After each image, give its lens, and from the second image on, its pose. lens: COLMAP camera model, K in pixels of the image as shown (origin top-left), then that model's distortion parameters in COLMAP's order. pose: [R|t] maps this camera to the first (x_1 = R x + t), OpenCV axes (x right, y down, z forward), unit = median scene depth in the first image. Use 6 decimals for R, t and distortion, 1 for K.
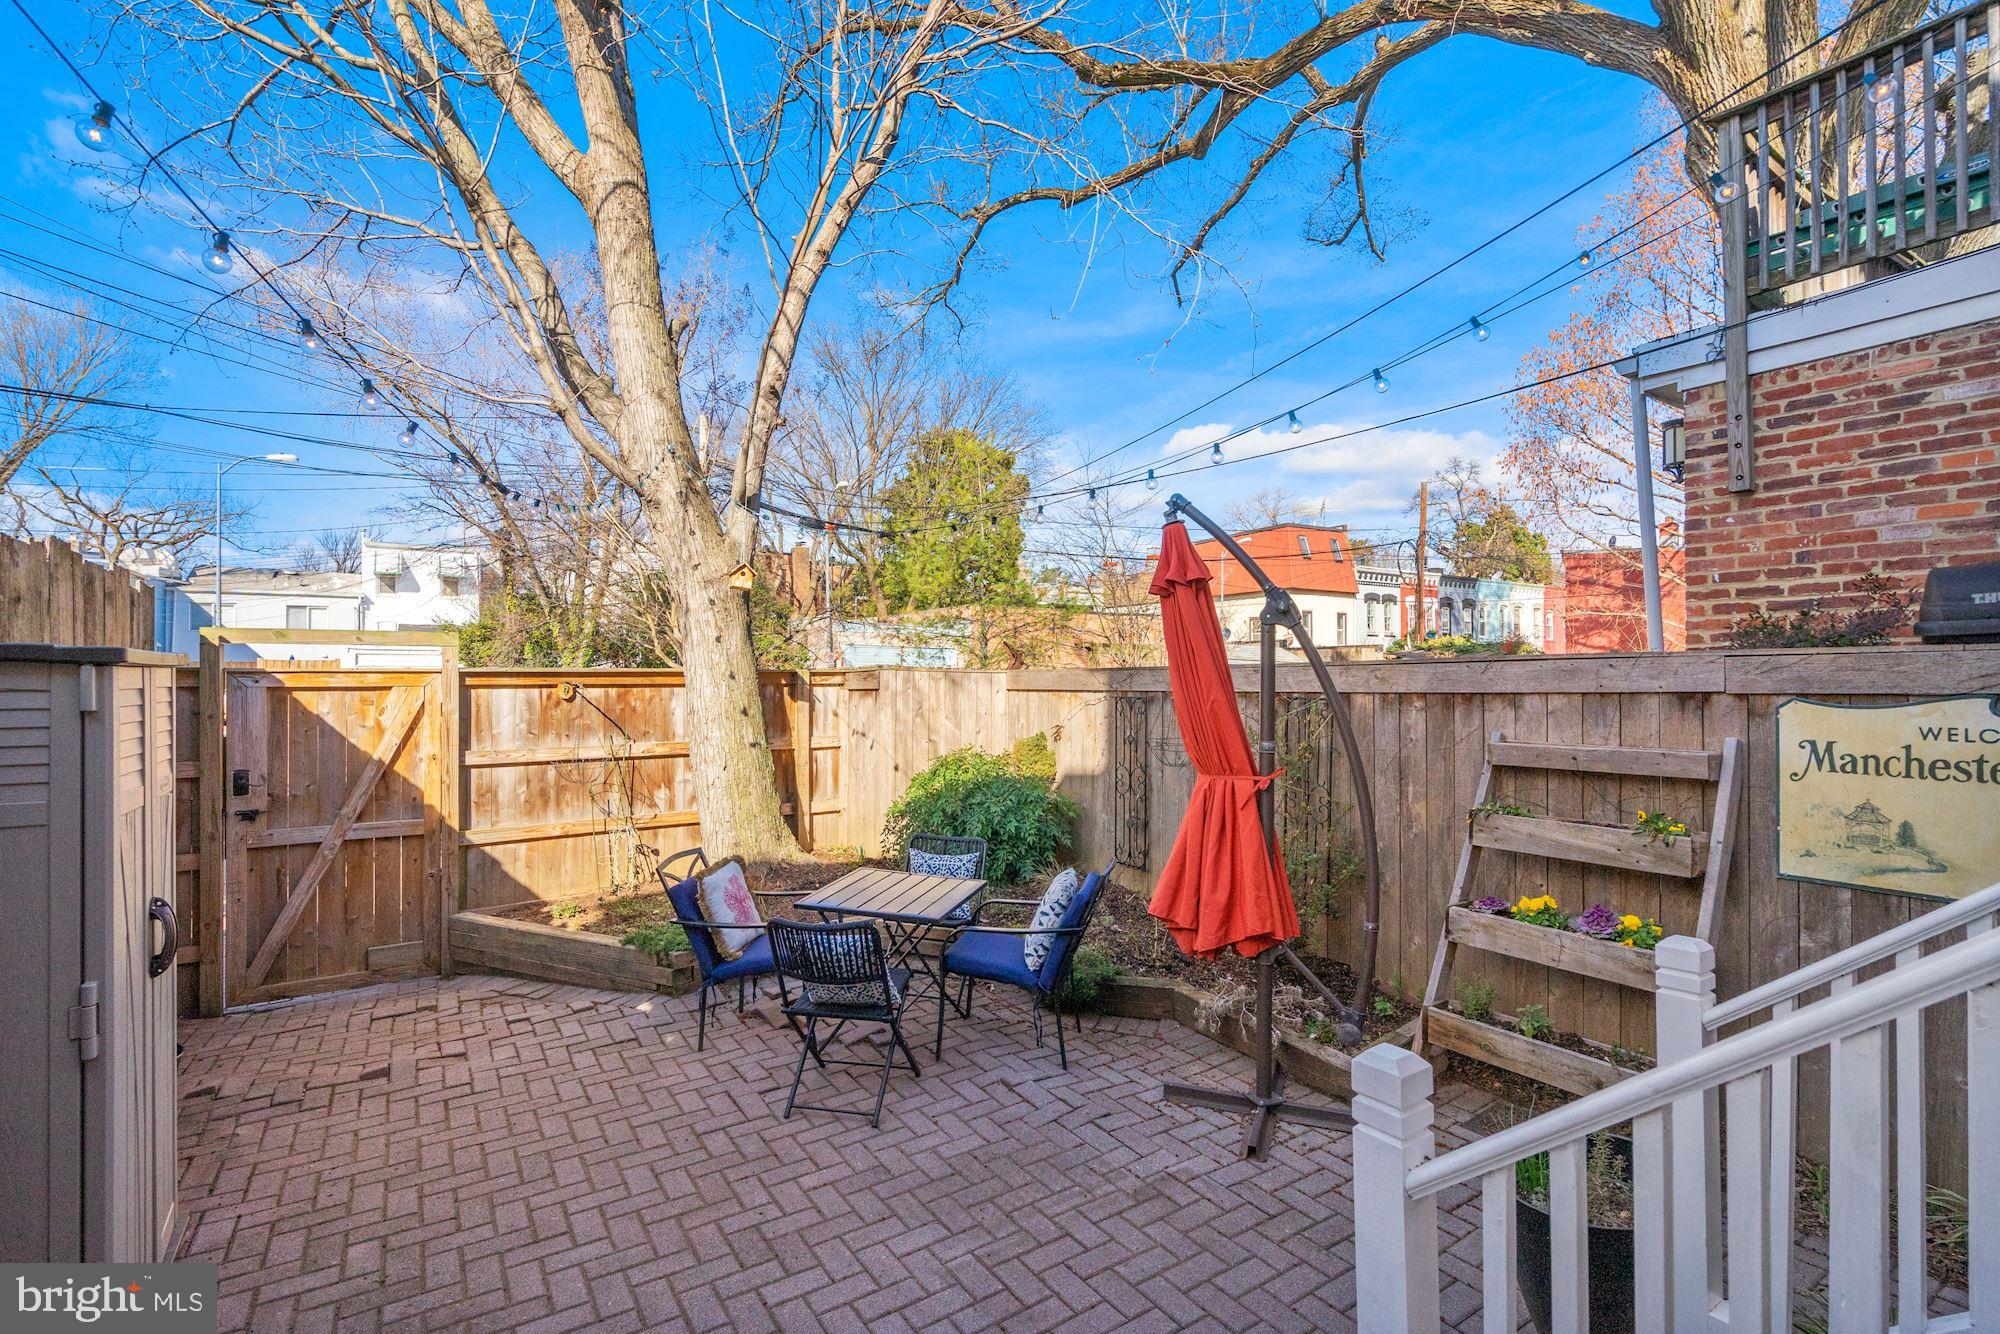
lens RADIAL K [[911.1, 0, 997.1], [0, 911.1, 677.2], [0, 0, 1]] dist [-0.003498, -0.000872]
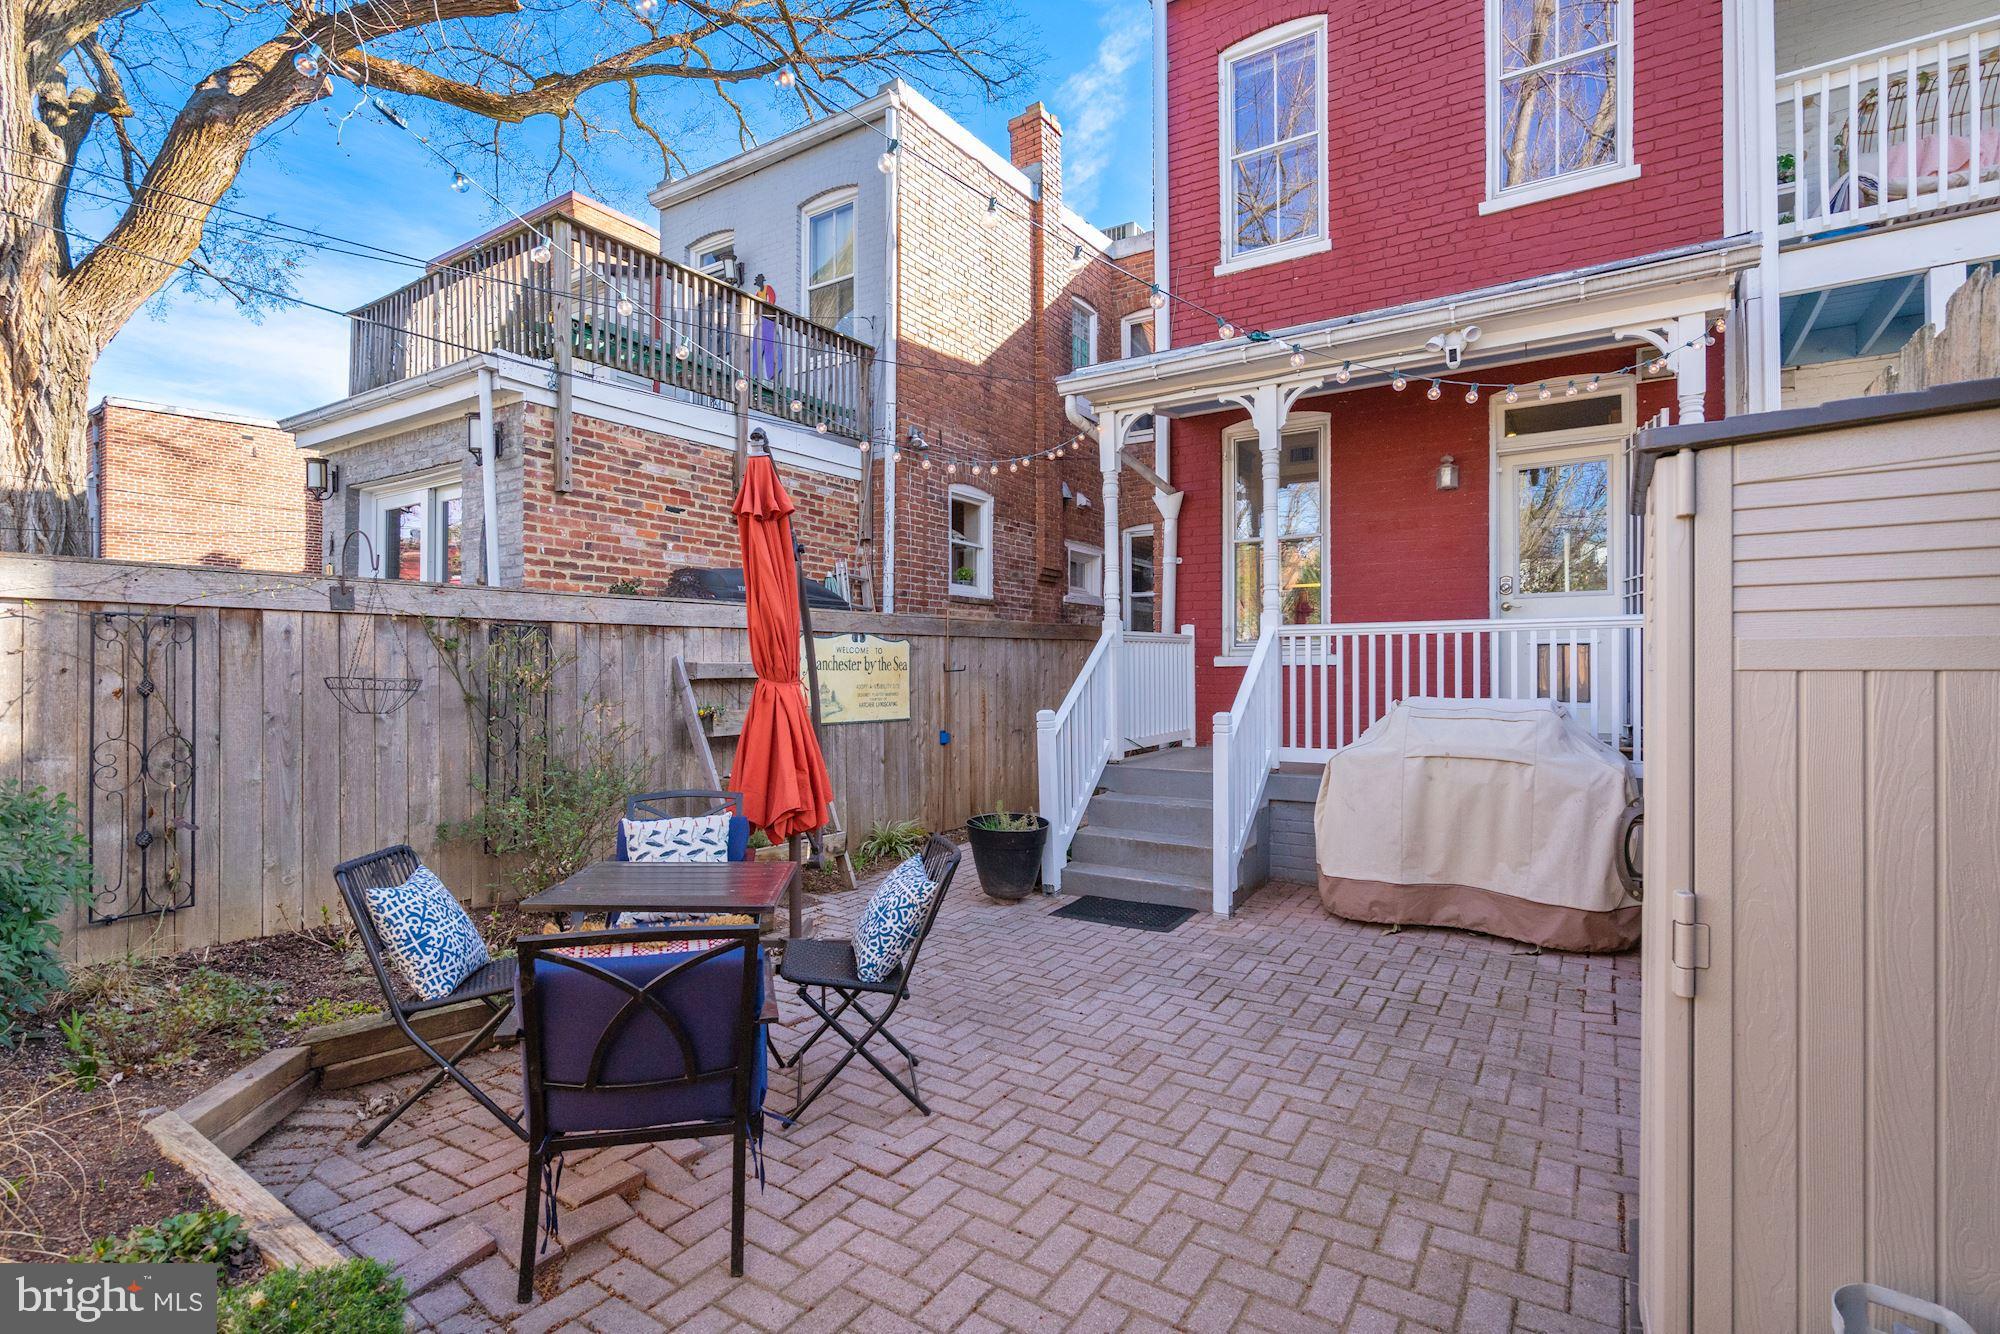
lens RADIAL K [[964.5, 0, 994.9], [0, 964.5, 665.4], [0, 0, 1]] dist [-0.003266, 0.000194]
pose [[-0.412485, 0.010733, 0.910901, -0.825441], [0.001724, 0.999938, -0.011001, 0.081879], [-0.910963, -0.002968, -0.412478, 1.042425]]
